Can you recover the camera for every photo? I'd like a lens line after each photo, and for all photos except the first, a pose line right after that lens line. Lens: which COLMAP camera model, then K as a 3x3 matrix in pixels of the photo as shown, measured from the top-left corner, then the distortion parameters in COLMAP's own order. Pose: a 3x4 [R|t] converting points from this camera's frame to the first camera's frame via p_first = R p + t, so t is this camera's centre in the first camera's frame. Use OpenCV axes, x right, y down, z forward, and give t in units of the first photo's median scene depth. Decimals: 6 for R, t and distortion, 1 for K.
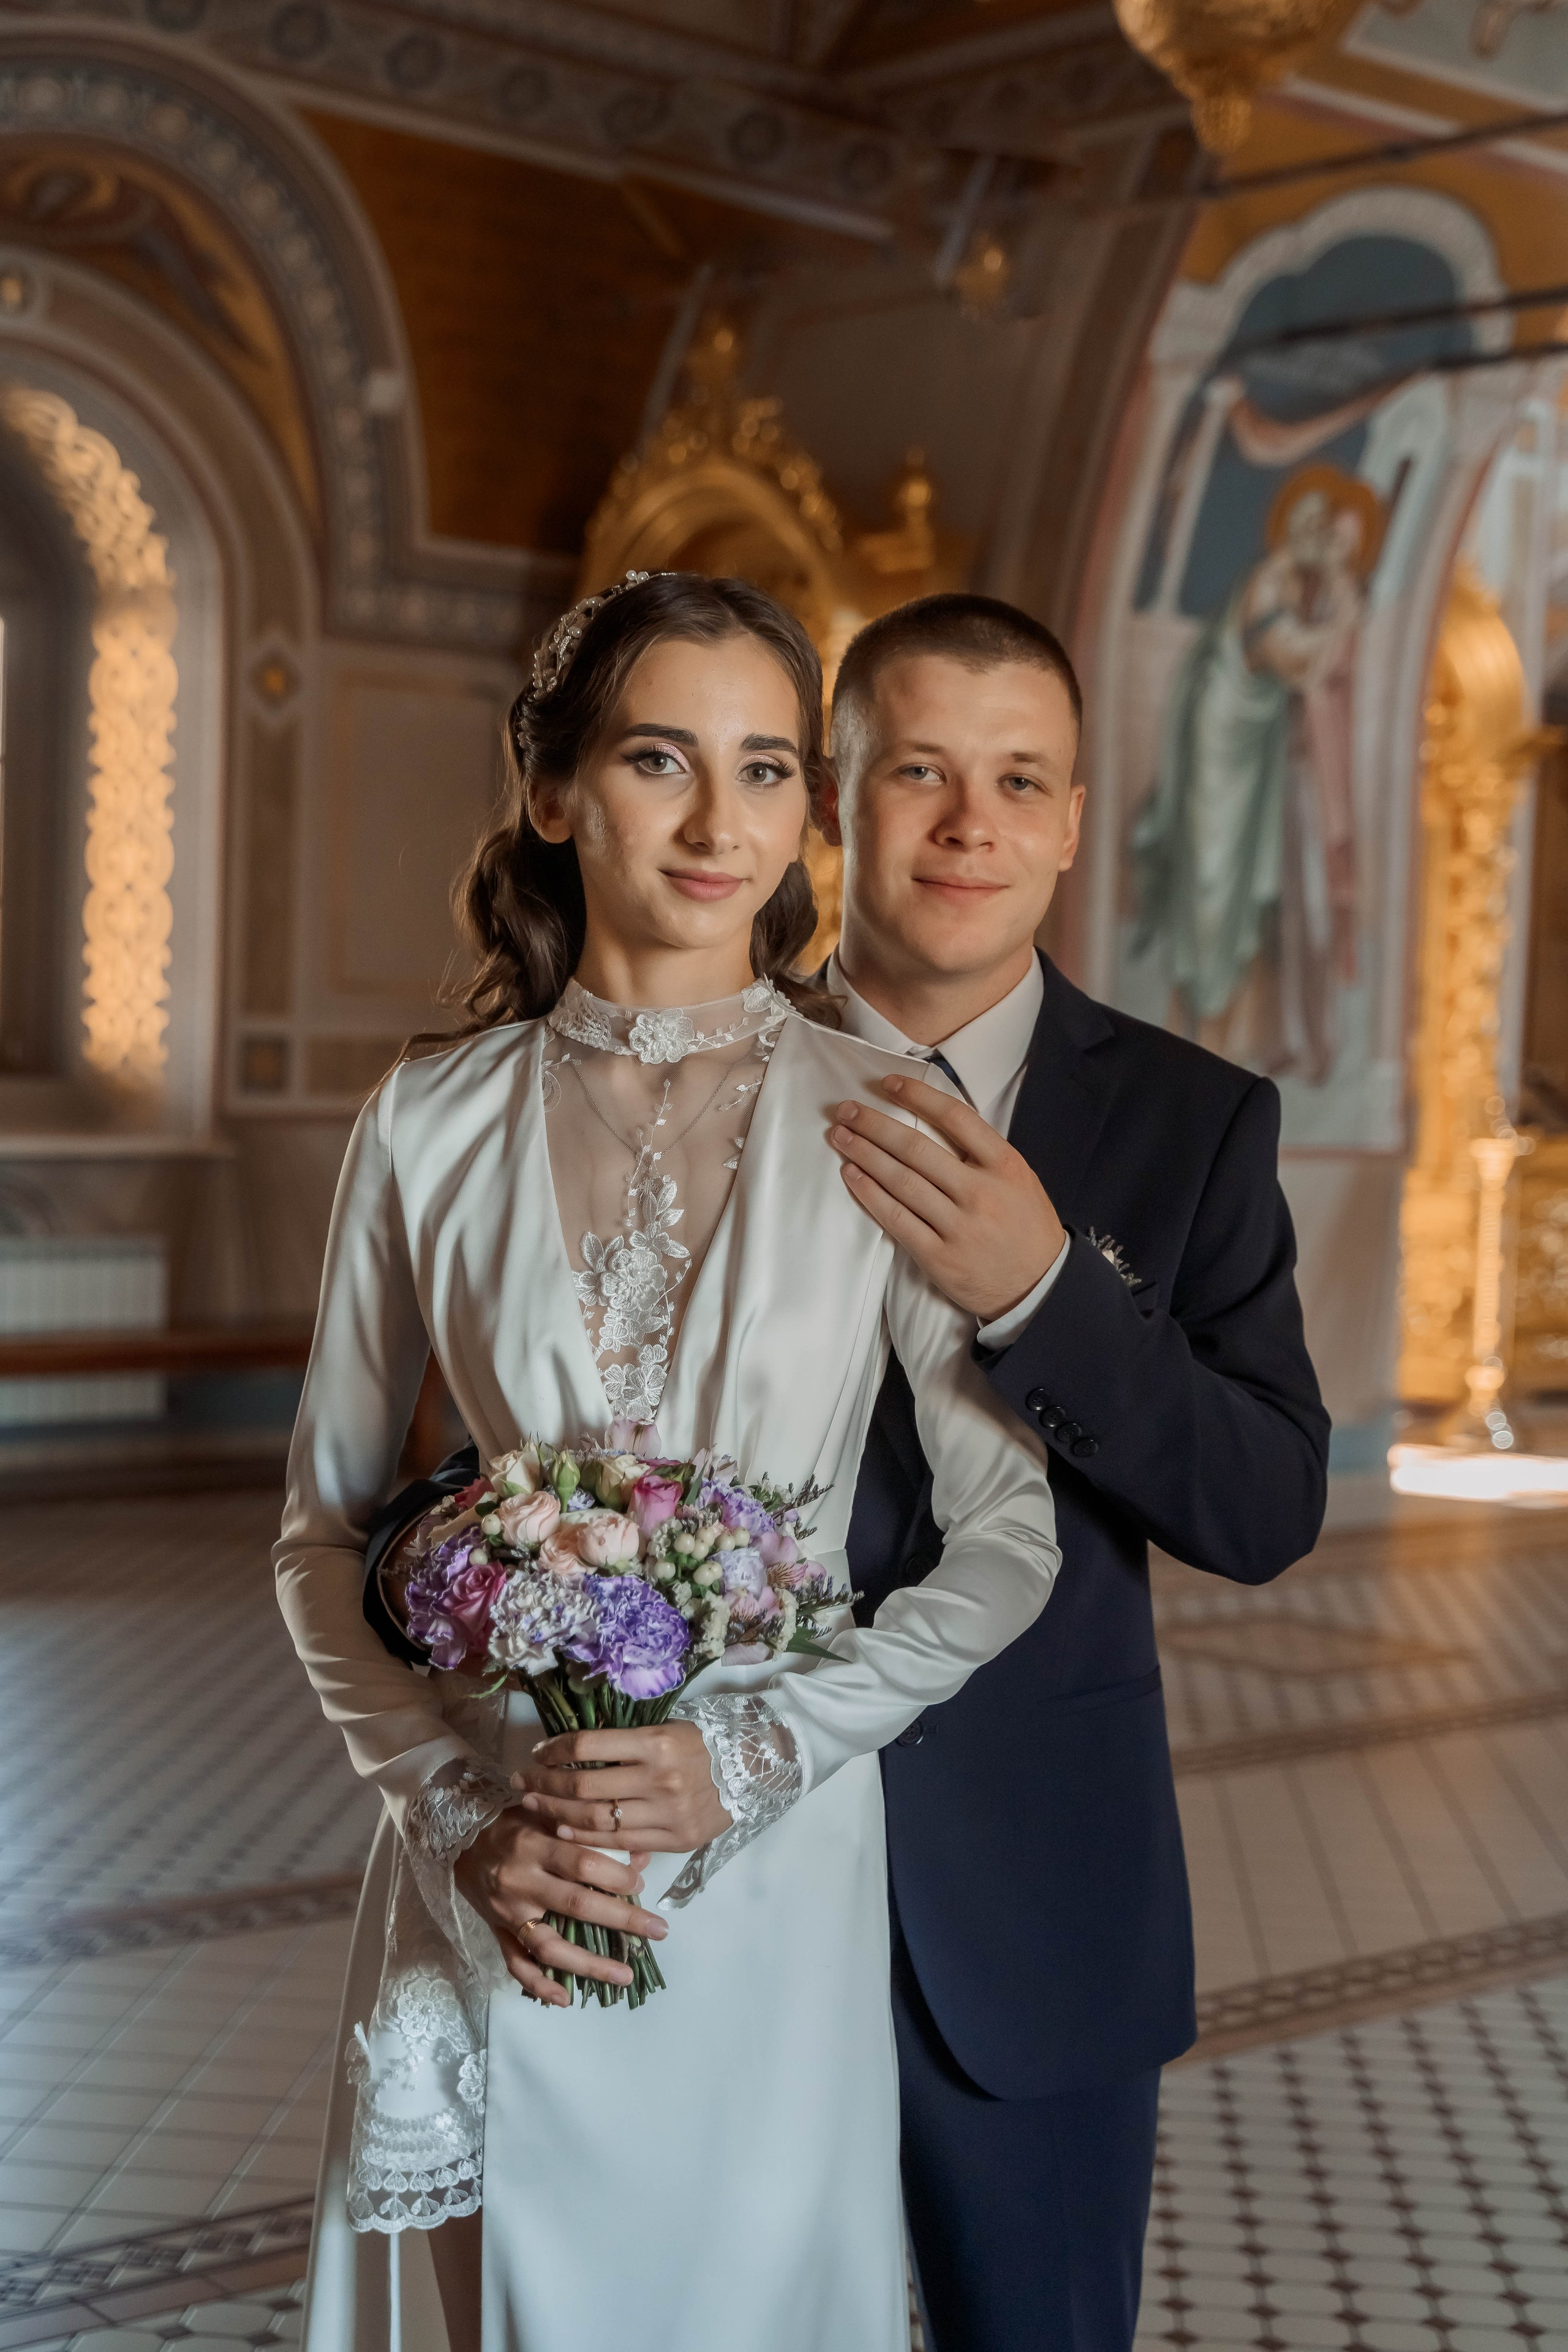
lens RADIAL K [[3378.8, 0, 784.0], [0, 3378.8, 1176.0], [0, 0, 1]] dist [-0.004561, 0.124993]
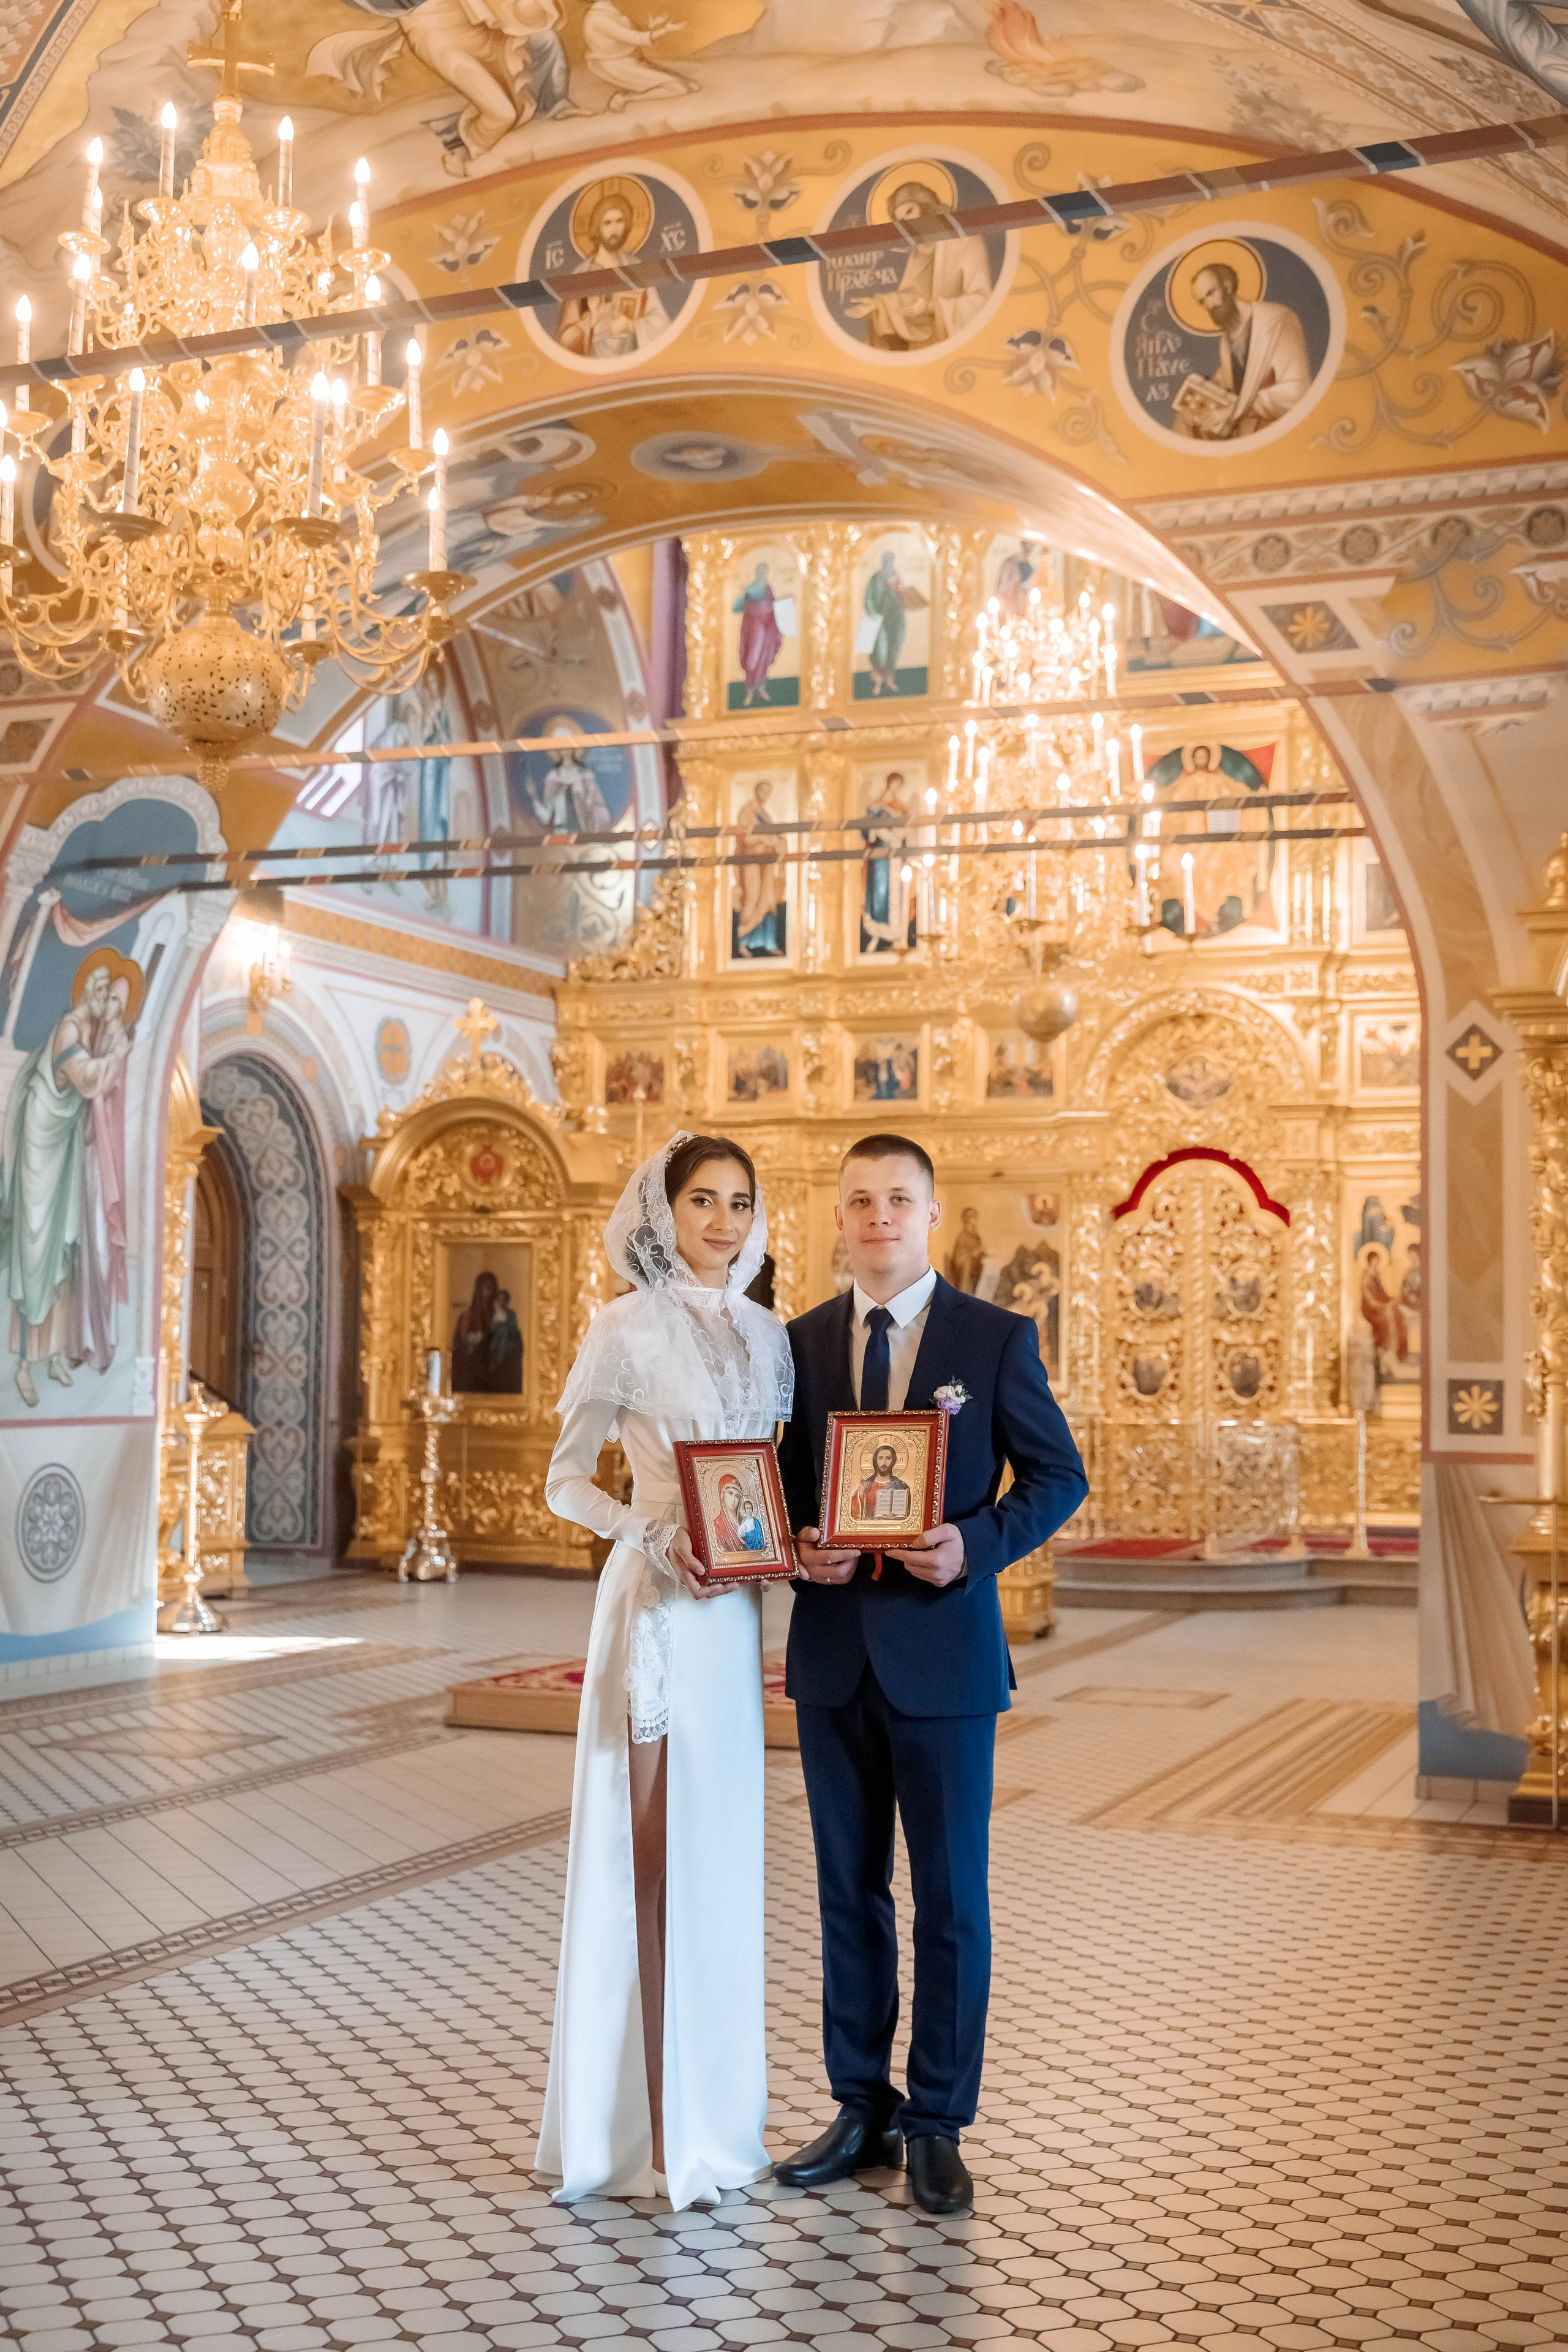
lens RADIAL K [[2692.4, 0, 784.0], [0, 2692.4, 1176.0], [0, 0, 1]] dist [-0.010026, -0.007532]
pose [[0.876560, 0.007812, 0.481230, -0.616316], [0.045558, 0.994032, -0.099121, 0.073601], [-0.479132, 0.108809, 0.870972, -0.632562]]
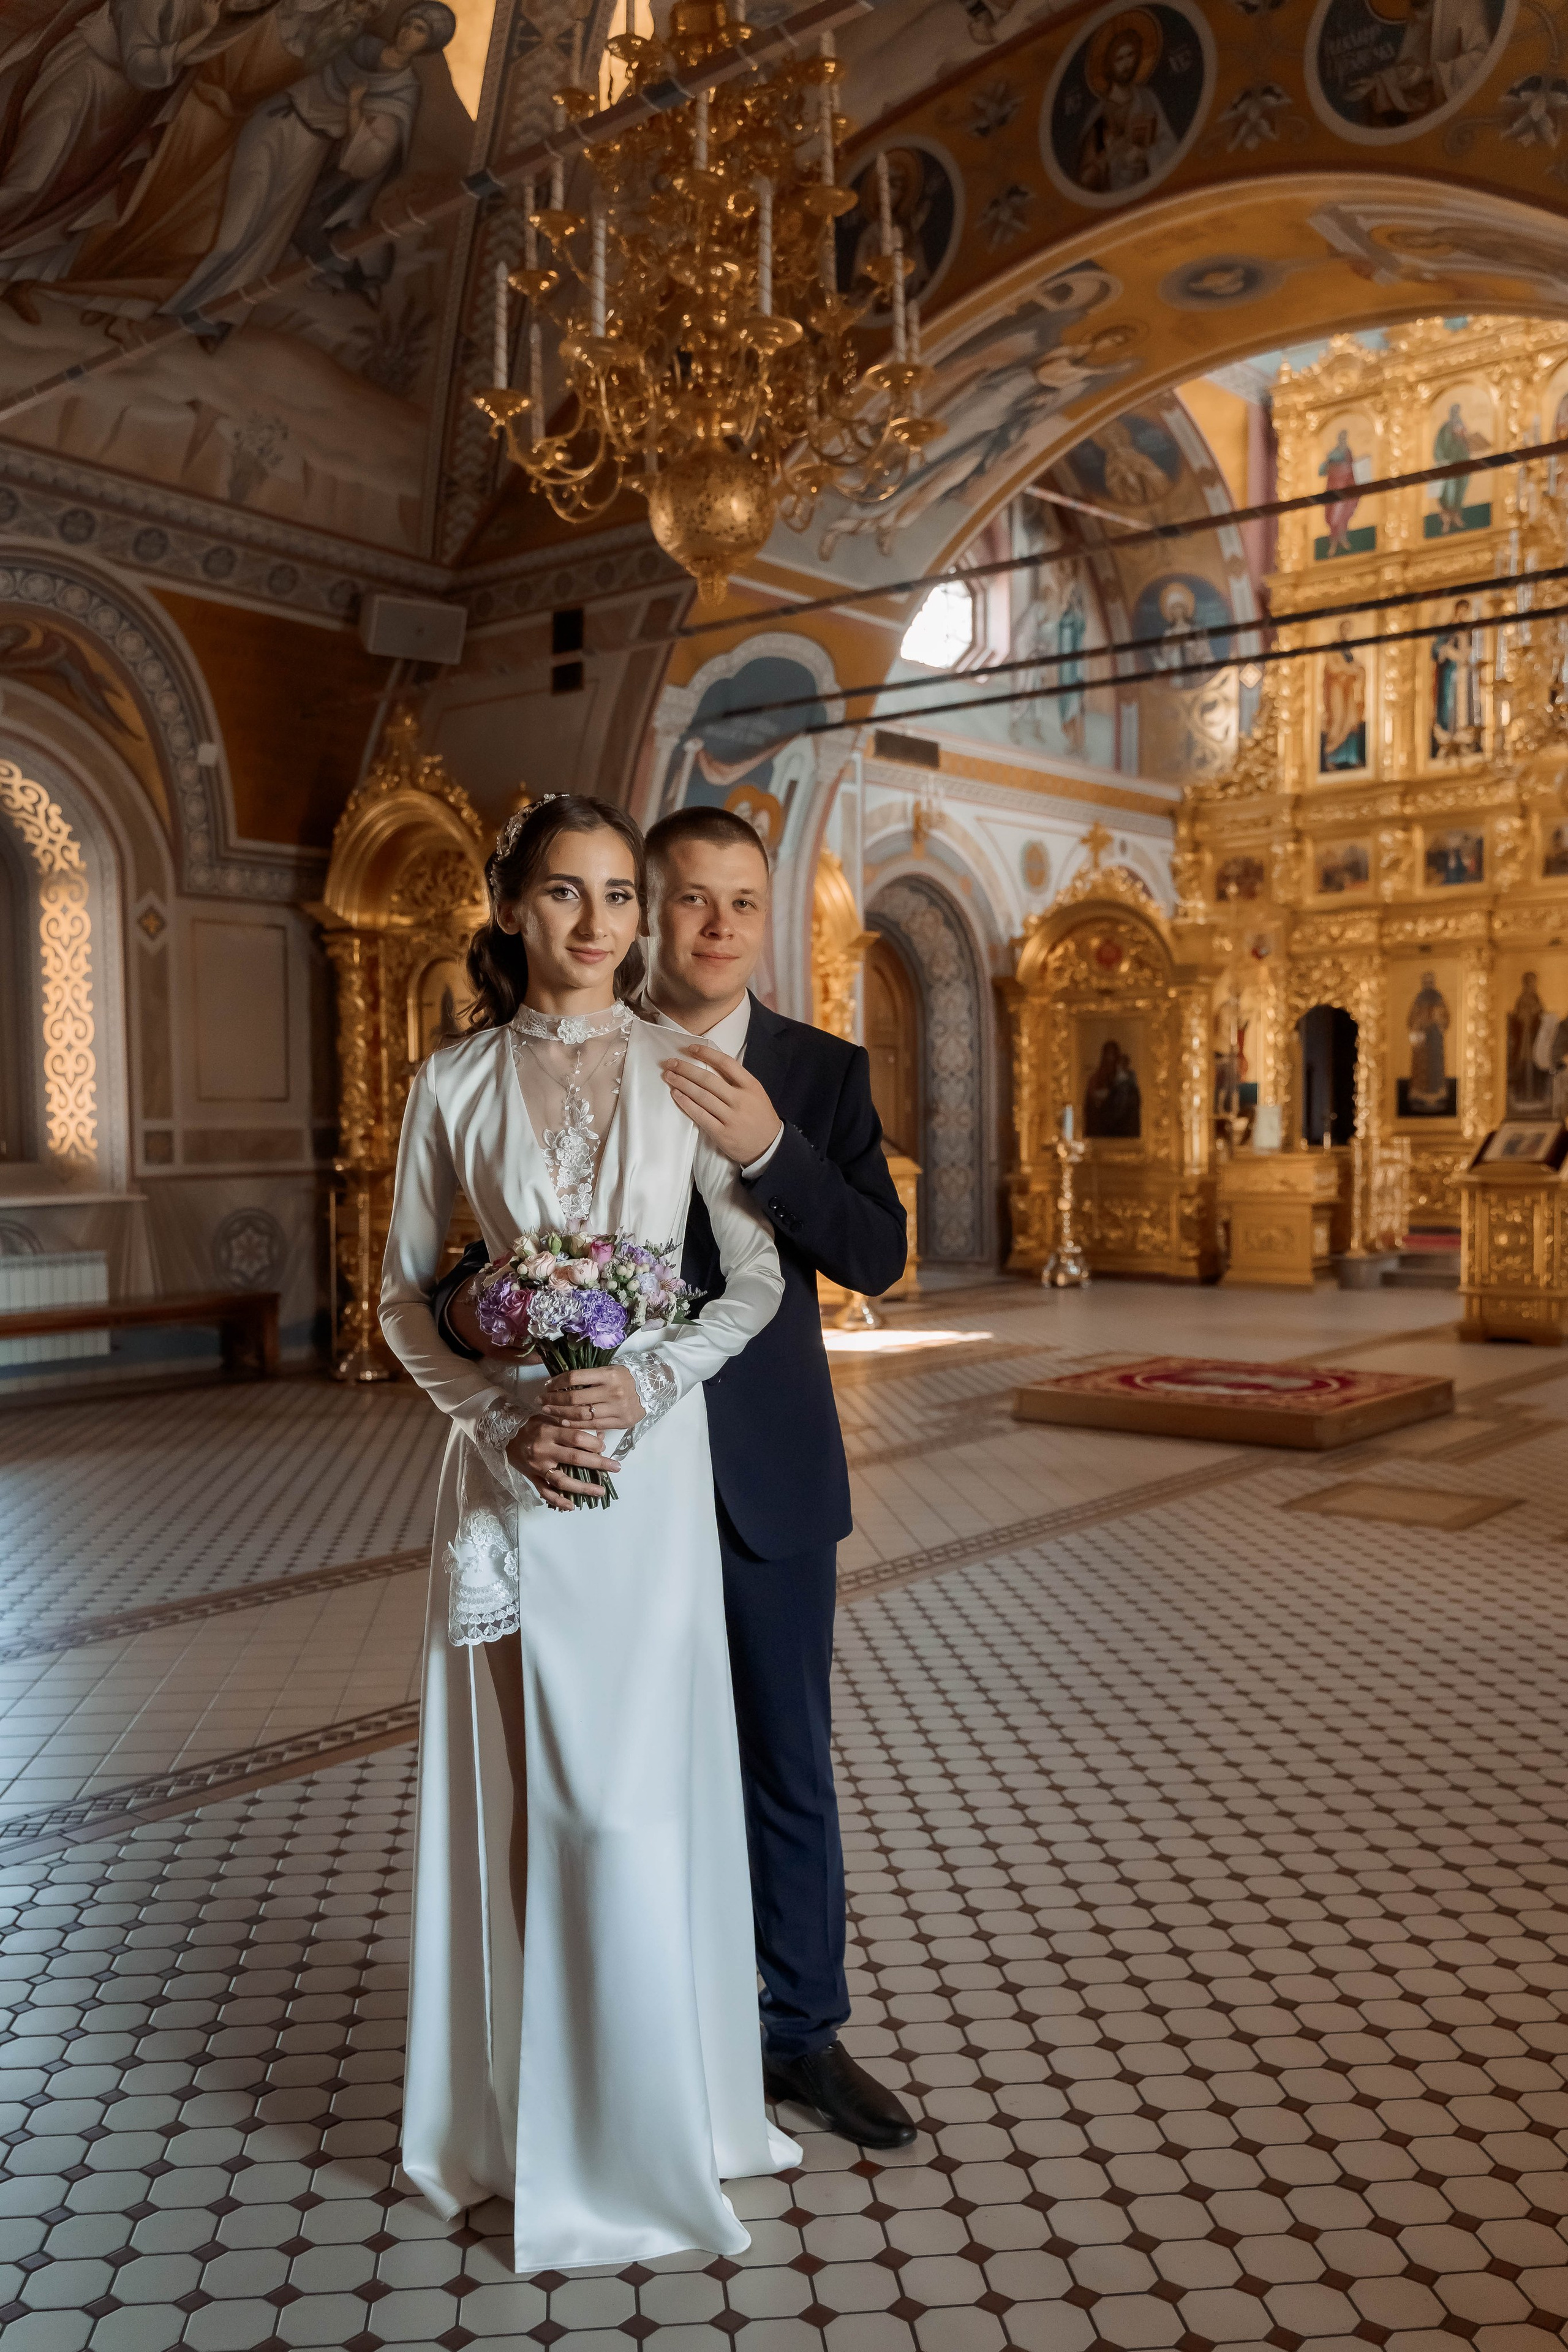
lens RADIAL K [[1960.1, 0, 765.5], [0, 1960.1, 1217.6], [0, 0, 1]] dist [0.000982, -0.003827]
pose [[0.982432, -0.057608, 0.177507, -0.133440], [0.057621, 0.998326, 0.005083, 0.067404], [-0.177502, 0.005235, 0.984106, -0.142529]]
